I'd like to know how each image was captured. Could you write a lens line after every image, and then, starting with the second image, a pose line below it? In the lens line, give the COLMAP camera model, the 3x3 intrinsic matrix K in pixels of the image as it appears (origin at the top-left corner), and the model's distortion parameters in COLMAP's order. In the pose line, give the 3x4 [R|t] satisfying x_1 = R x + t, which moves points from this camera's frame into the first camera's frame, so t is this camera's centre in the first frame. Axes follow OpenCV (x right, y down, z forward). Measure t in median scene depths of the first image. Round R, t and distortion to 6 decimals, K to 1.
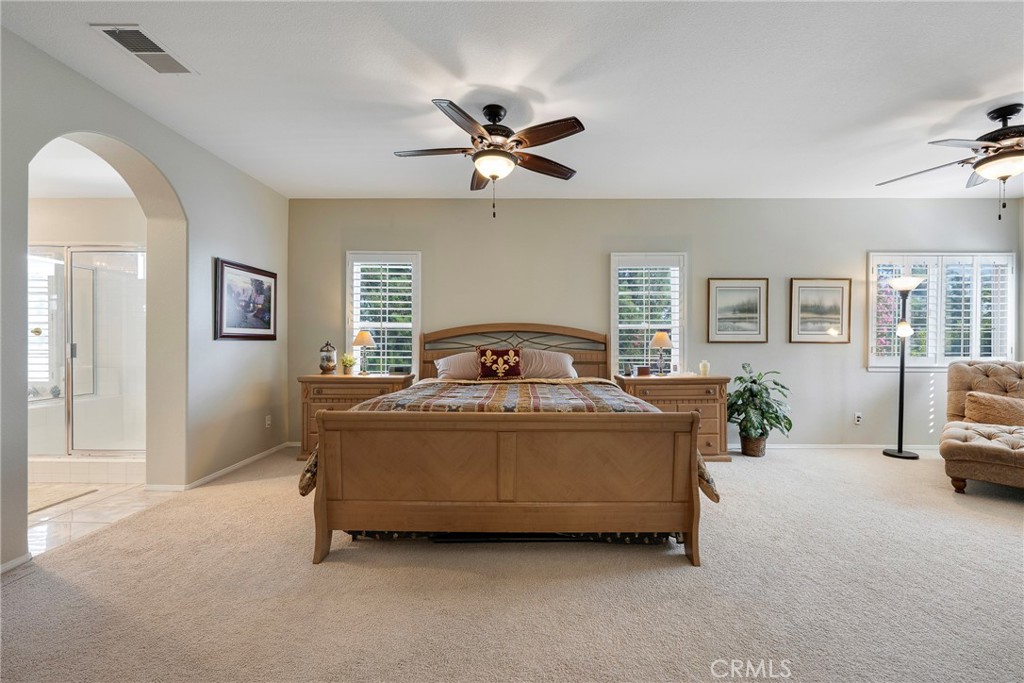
lens RADIAL K [[419.0, 0, 519.5], [0, 419.0, 342.8], [0, 0, 1]] dist [-0.002061, -0.000287]
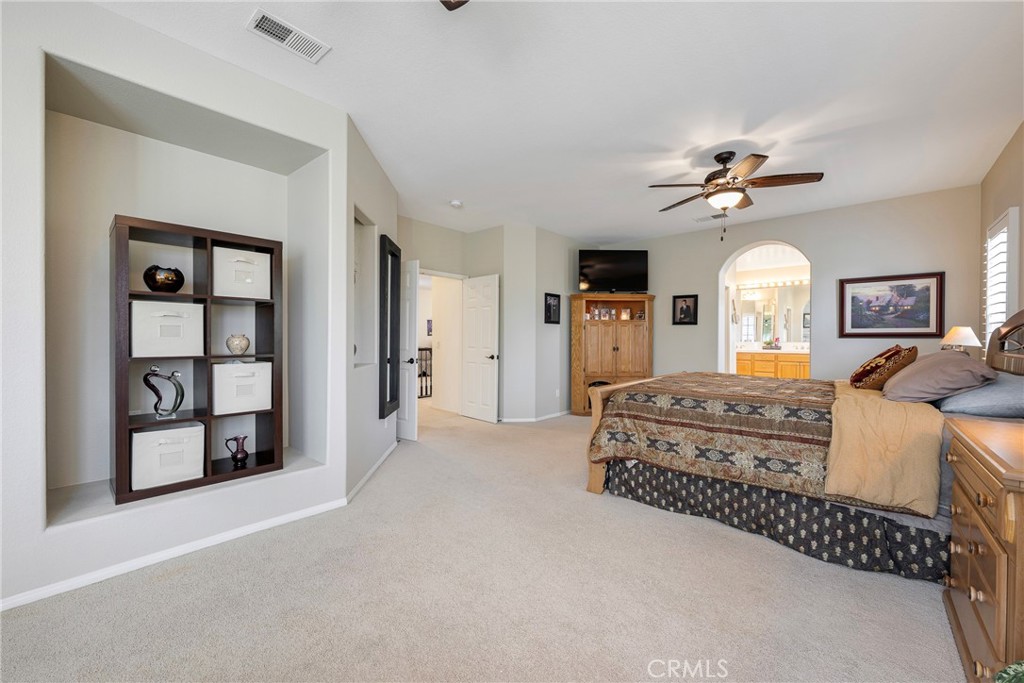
lens RADIAL K [[406.3, 0, 512.0], [0, 406.3, 341.5], [0, 0, 1]] dist [-0.000815, -0.000301]
pose [[-0.652960, 0.002255, -0.757389, 0.862007], [-0.004784, 0.999963, 0.007101, 0.000181], [0.757378, 0.008260, -0.652925, 0.884696]]
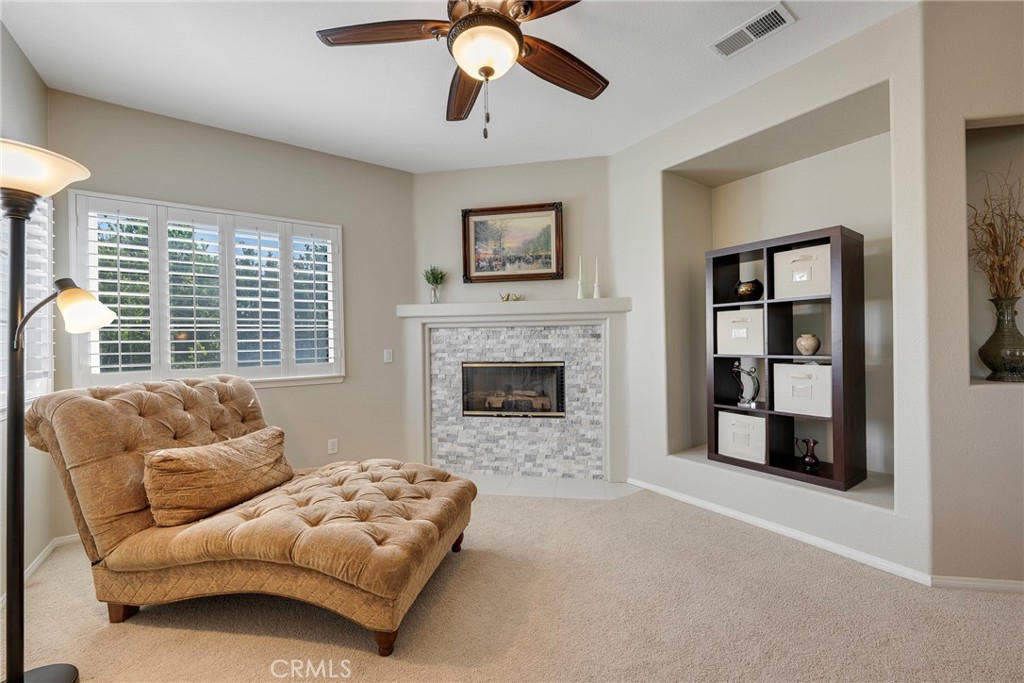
lens RADIAL K [[406.3, 0, 512.0], [0, 406.3, 341.5], [0, 0, 1]] dist [-0.000815, -0.000301]
pose [[-0.586671, 0.007994, 0.809786, 0.436289], [0.016581, 0.999860, 0.002142, -0.002631], [-0.809656, 0.014684, -0.586721, 0.872840]]
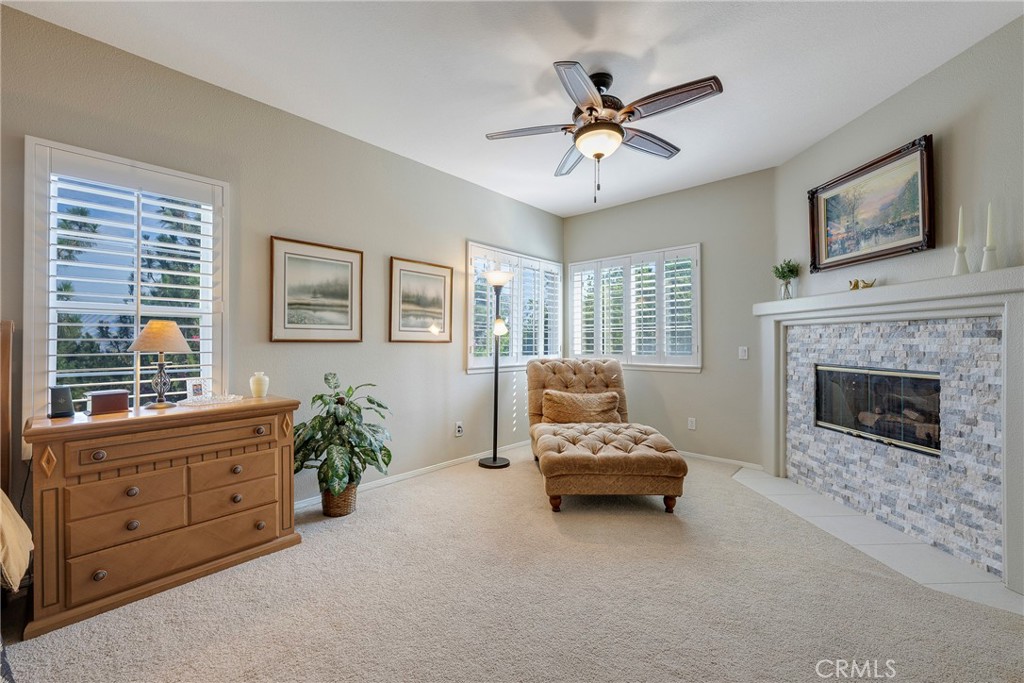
lens RADIAL K [[413.9, 0, 512.0], [0, 413.9, 341.5], [0, 0, 1]] dist [-0.000597, -0.000020]
pose [[0.662581, 0.000468, 0.748990, 0.250688], [0.000649, 0.999999, -0.001199, 0.000108], [-0.748990, 0.001280, 0.662580, 0.366112]]
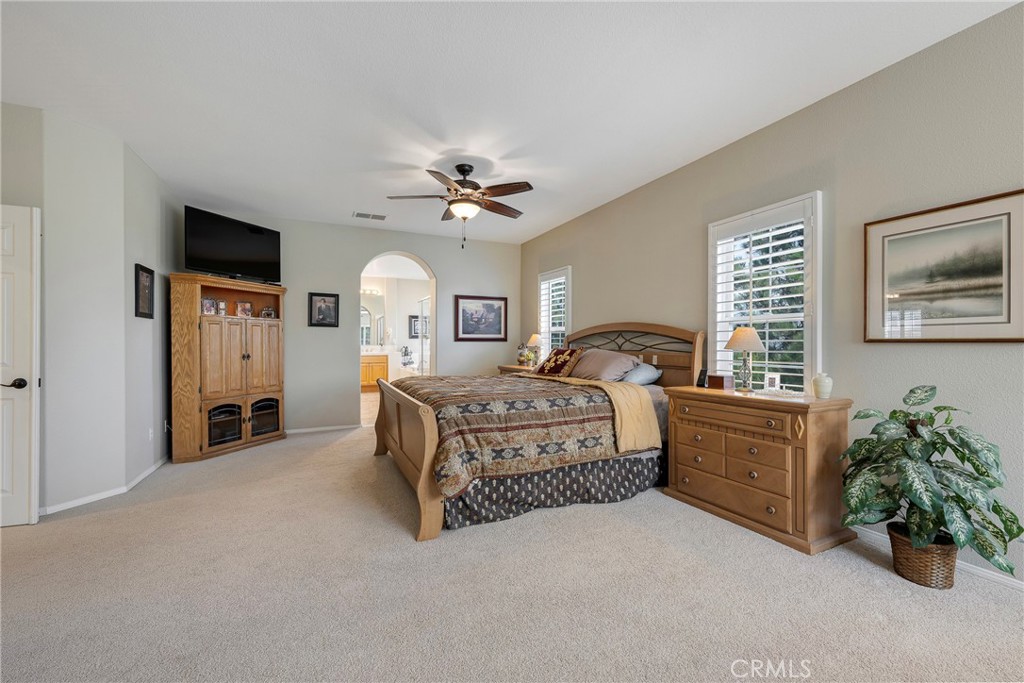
lens RADIAL K [[409.8, 0, 509.7], [0, 409.8, 343.7], [0, 0, 1]] dist [-0.000090, 0.000091]
pose [[0.435050, 0.000438, -0.900406, 0.783844], [0.000614, 1.000000, 0.000783, 0.000781], [0.900406, -0.000893, 0.435050, 0.379459]]
